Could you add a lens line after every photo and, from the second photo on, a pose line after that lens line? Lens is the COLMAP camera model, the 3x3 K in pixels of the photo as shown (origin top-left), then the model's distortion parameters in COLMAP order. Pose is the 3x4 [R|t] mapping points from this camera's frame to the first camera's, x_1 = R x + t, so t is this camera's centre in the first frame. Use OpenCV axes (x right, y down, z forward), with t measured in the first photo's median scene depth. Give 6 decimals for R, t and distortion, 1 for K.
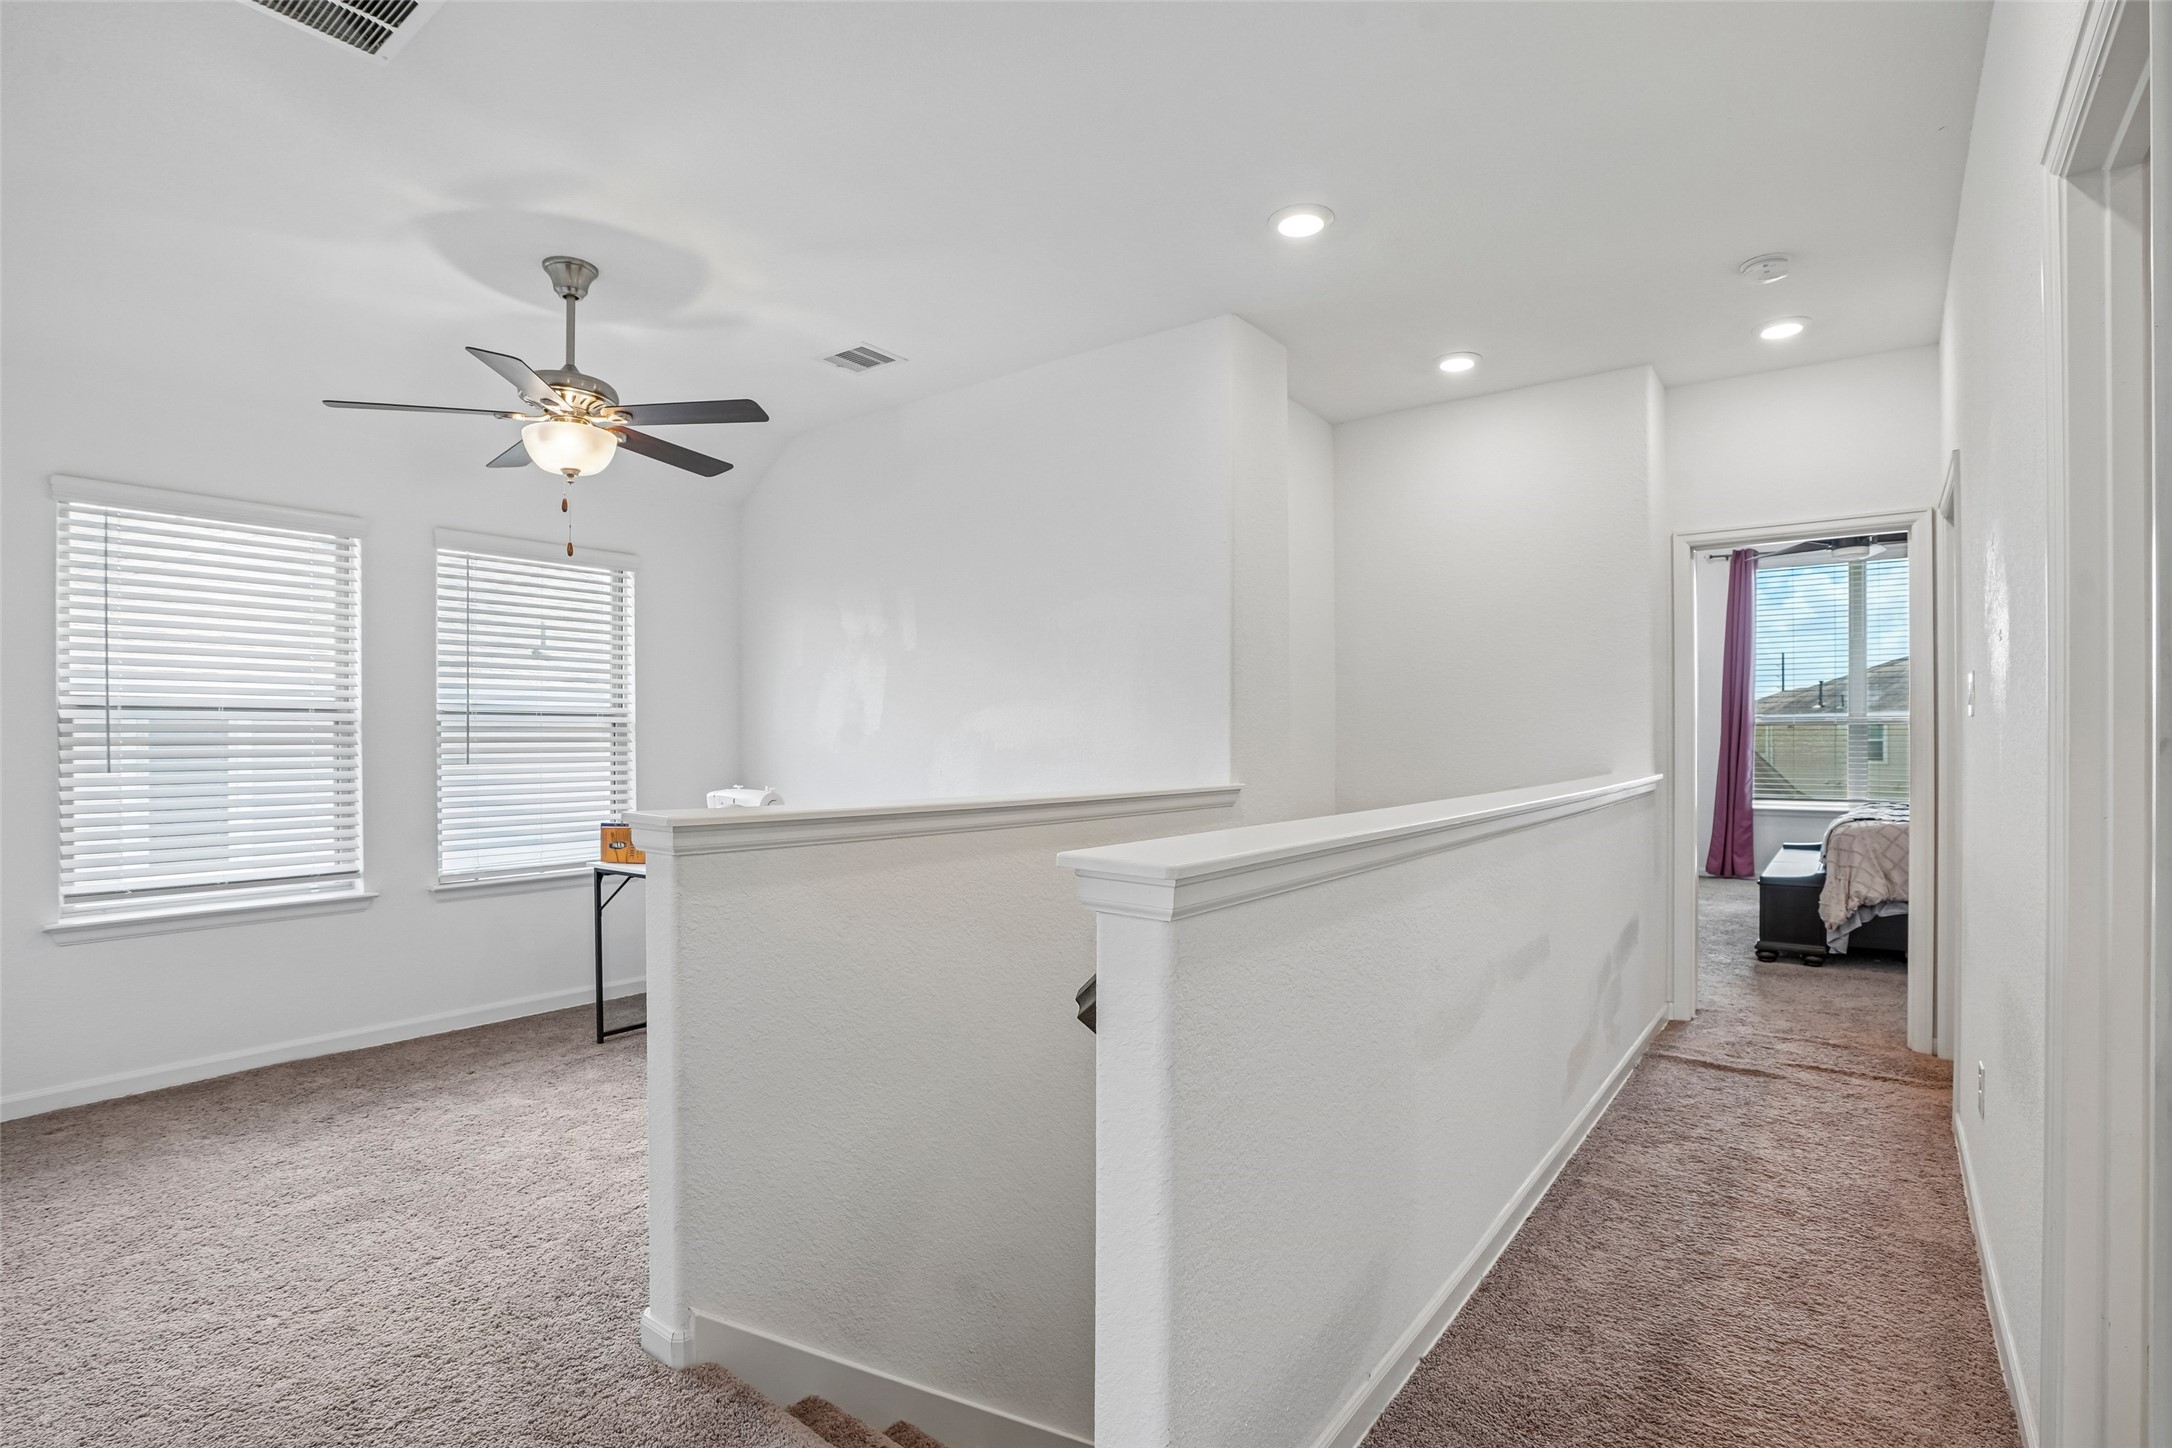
lens RADIAL K [[1037.3, 0, 1090.4], [0, 1037.3, 745.8], [0, 0, 1]] dist [-0.053666, 0.027490]
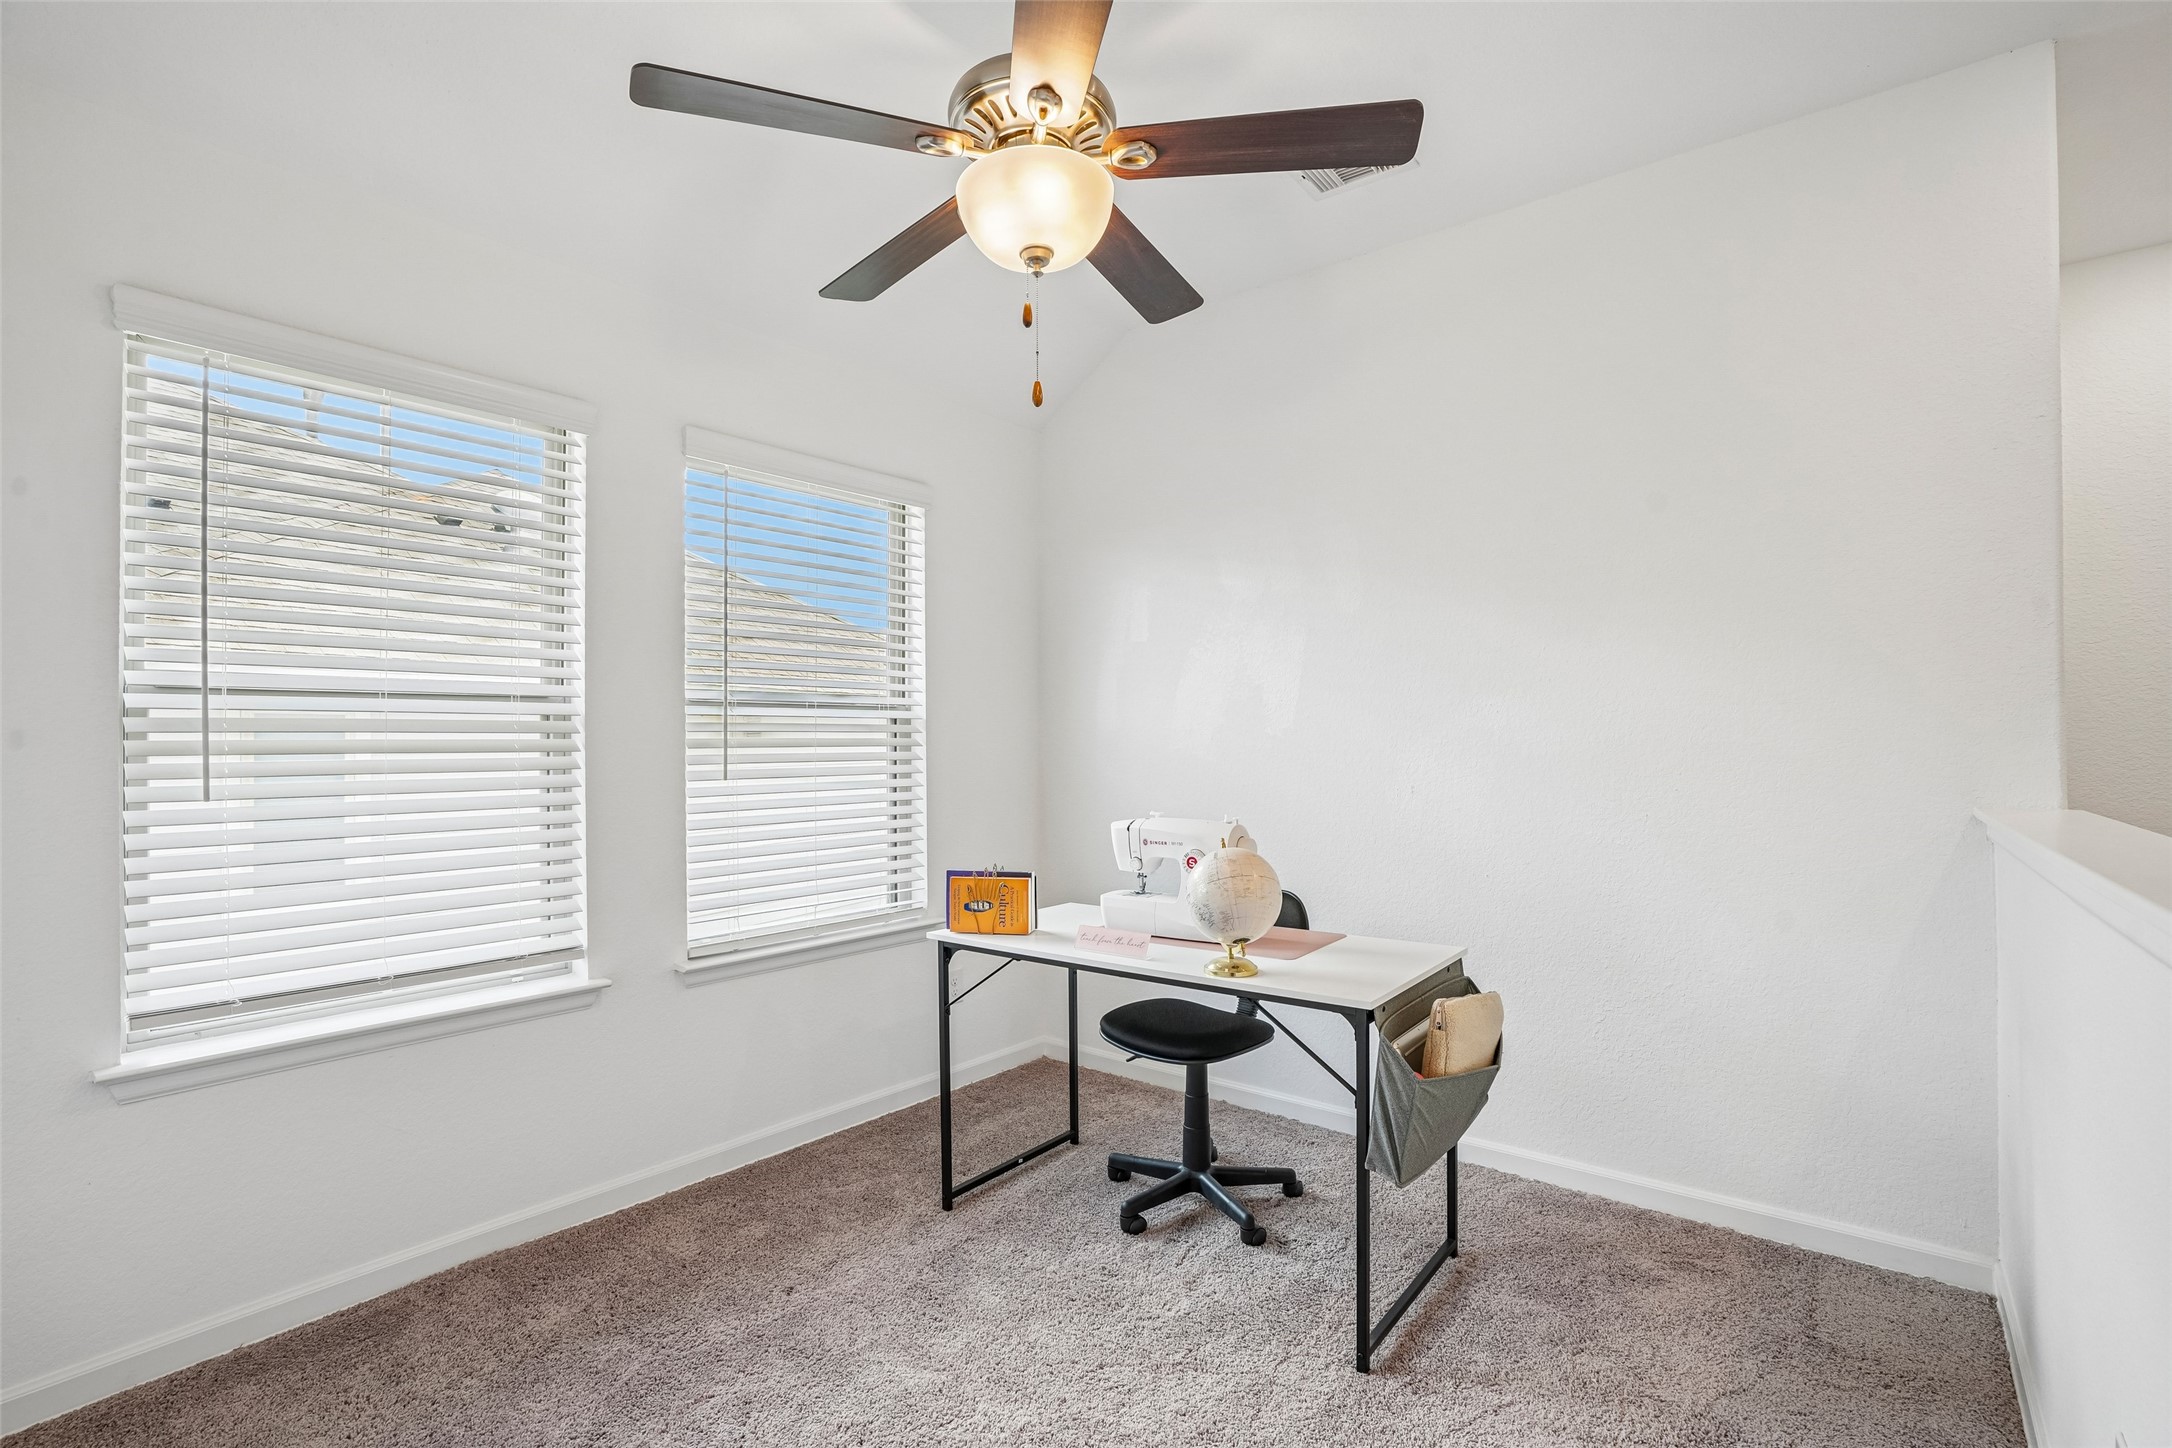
lens RADIAL K [[986.1, 0, 1096.8], [0, 986.1, 735.6], [0, 0, 1]] dist [-0.059762, 0.027631]
pose [[0.999794, -0.003642, -0.019953, -0.406609], [0.003418, 0.999931, -0.011269, -0.003170], [0.019993, 0.011198, 0.999737, 0.417265]]
